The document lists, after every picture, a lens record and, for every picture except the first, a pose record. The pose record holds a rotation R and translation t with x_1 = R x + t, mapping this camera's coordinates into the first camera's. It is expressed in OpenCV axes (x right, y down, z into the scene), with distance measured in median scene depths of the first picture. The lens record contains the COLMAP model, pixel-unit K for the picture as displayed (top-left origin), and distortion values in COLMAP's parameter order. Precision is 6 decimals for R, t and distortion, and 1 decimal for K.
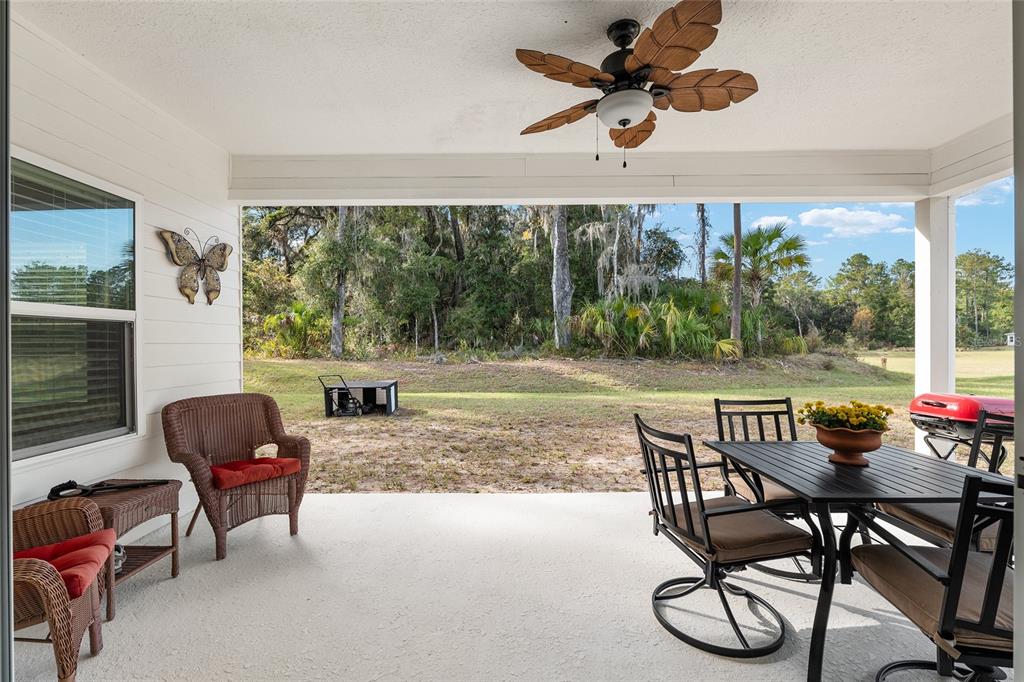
lens RADIAL K [[444.8, 0, 509.8], [0, 444.8, 345.0], [0, 0, 1]] dist [-0.002136, -0.000357]
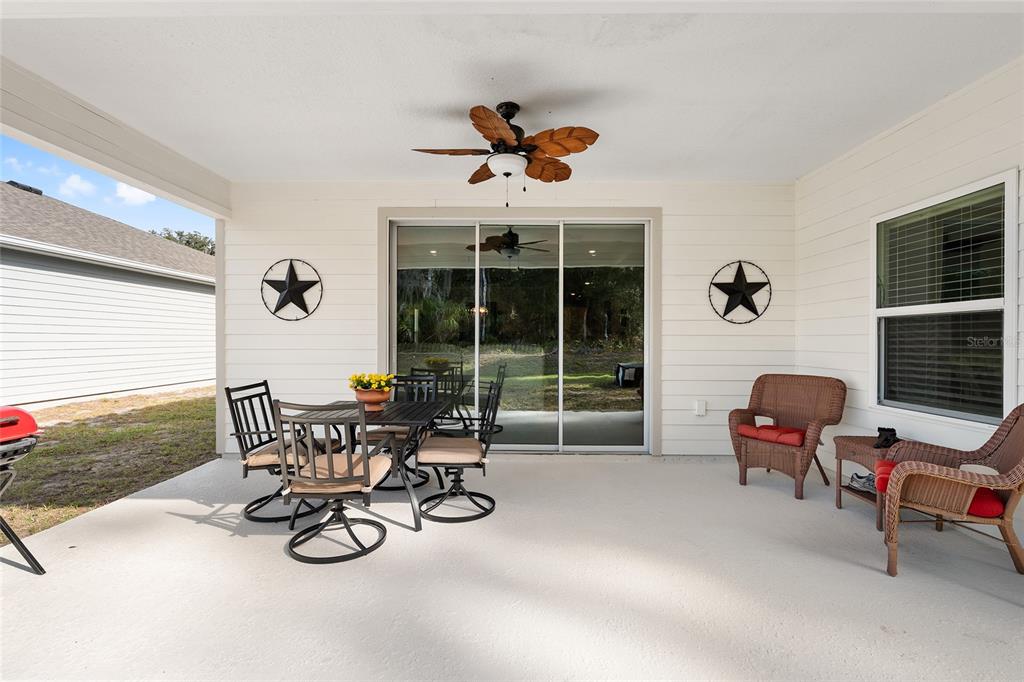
lens RADIAL K [[451.8, 0, 512.0], [0, 451.8, 341.0], [0, 0, 1]] dist [-0.001617, -0.000299]
pose [[-0.999974, -0.001743, 0.007057, 0.103812], [-0.001683, 0.999961, 0.008623, 0.003826], [-0.007071, 0.008611, -0.999938, 1.034250]]
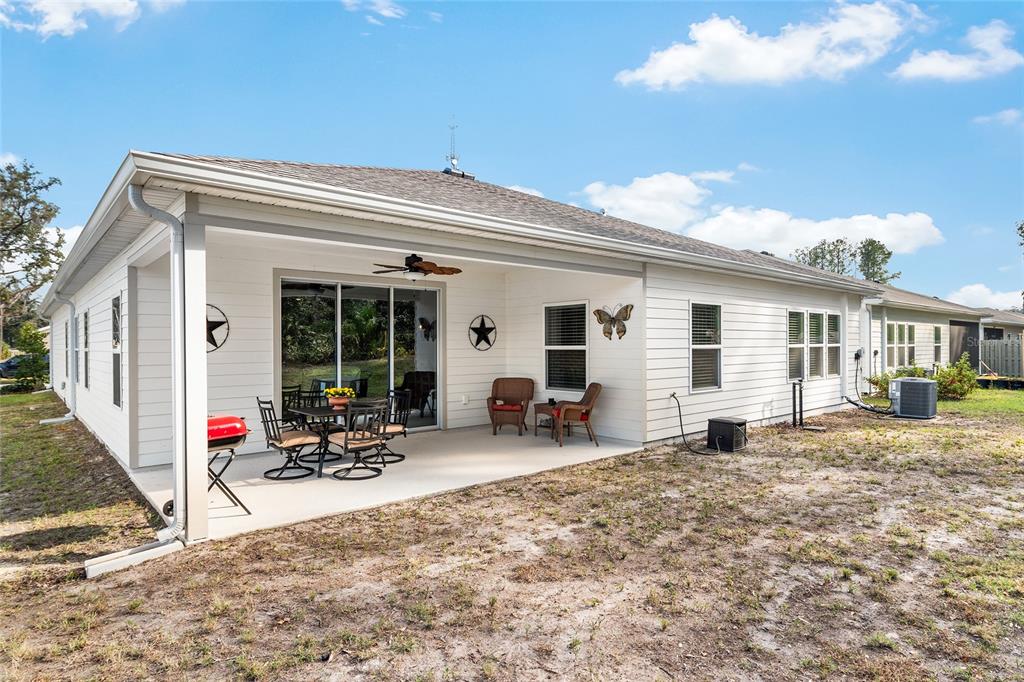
lens RADIAL K [[570.8, 0, 512.0], [0, 570.8, 341.0], [0, 0, 1]] dist [-0.023029, -0.000548]
pose [[-0.747147, 0.002536, -0.664654, 0.895141], [0.003852, 0.999992, -0.000515, -0.054219], [0.664648, -0.002945, -0.747151, 1.687603]]
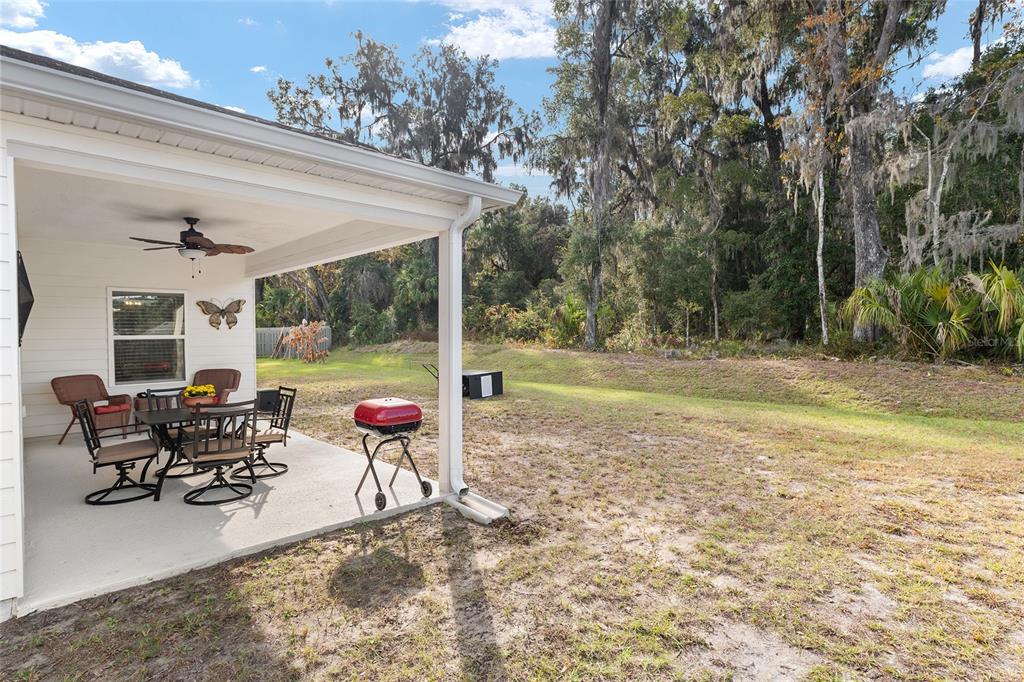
lens RADIAL K [[523.6, 0, 515.8], [0, 523.6, 340.2], [0, 0, 1]] dist [0.005800, -0.000022]
pose [[0.689188, 0.014466, -0.724438, 1.475410], [-0.000829, 0.999816, 0.019176, -0.056208], [0.724582, -0.012615, 0.689073, 0.142619]]
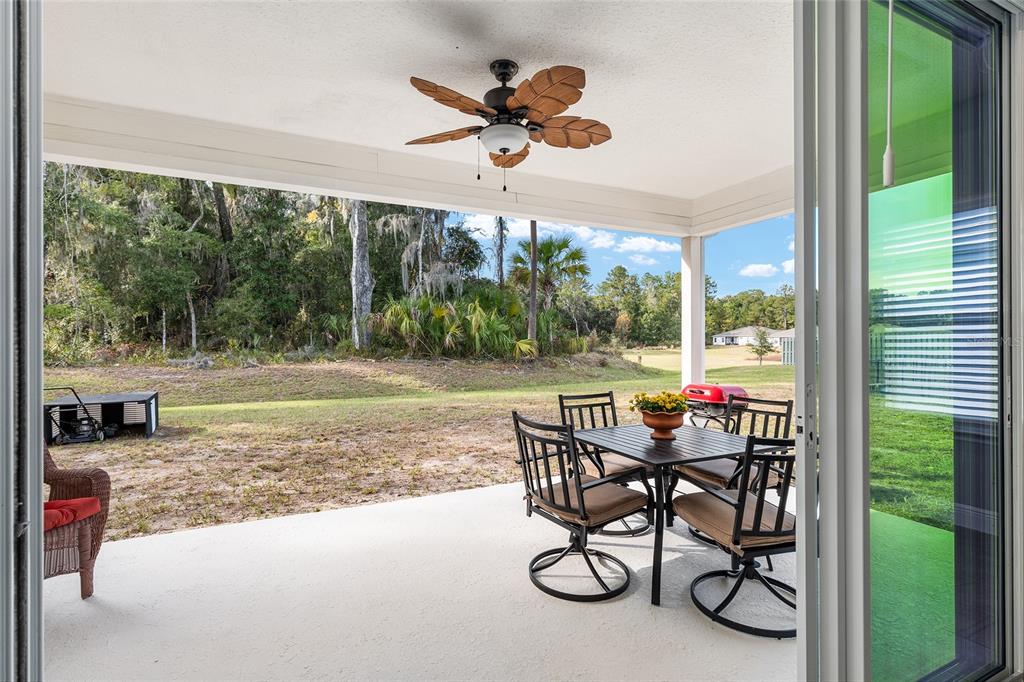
lens RADIAL K [[476.2, 0, 512.0], [0, 476.2, 341.0], [0, 0, 1]] dist [0.002211, 0.000094]
pose [[0.902204, 0.003312, 0.431296, -0.104242], [-0.000455, 0.999977, -0.006726, -0.006148], [-0.431308, 0.005872, 0.902185, -0.036624]]
